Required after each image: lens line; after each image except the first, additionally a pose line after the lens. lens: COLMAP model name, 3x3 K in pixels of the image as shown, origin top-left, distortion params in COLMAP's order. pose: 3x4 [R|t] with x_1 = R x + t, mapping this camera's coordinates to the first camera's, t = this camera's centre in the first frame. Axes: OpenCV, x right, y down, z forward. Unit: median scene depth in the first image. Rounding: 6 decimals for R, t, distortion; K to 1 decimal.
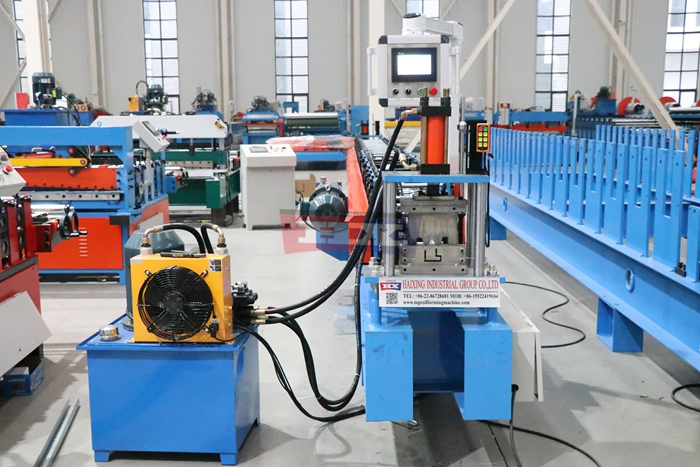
lens RADIAL K [[851.7, 0, 350.1], [0, 851.7, 234.3], [0, 0, 1]] dist [-0.007278, 0.000000]
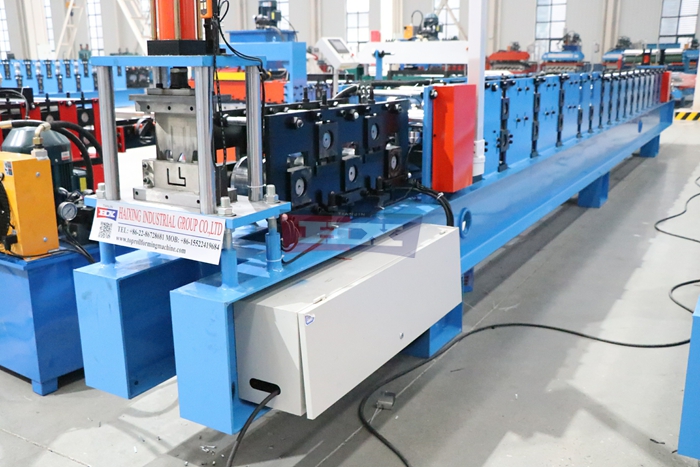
lens RADIAL K [[698.3, 0, 349.4], [0, 698.3, 232.8], [0, 0, 1]] dist [-0.011559, 0.000000]
pose [[0.855206, 0.125662, -0.502825, 0.405043], [-0.074104, 0.989841, 0.121337, -0.007309], [0.512964, -0.066507, 0.855830, 0.467245]]
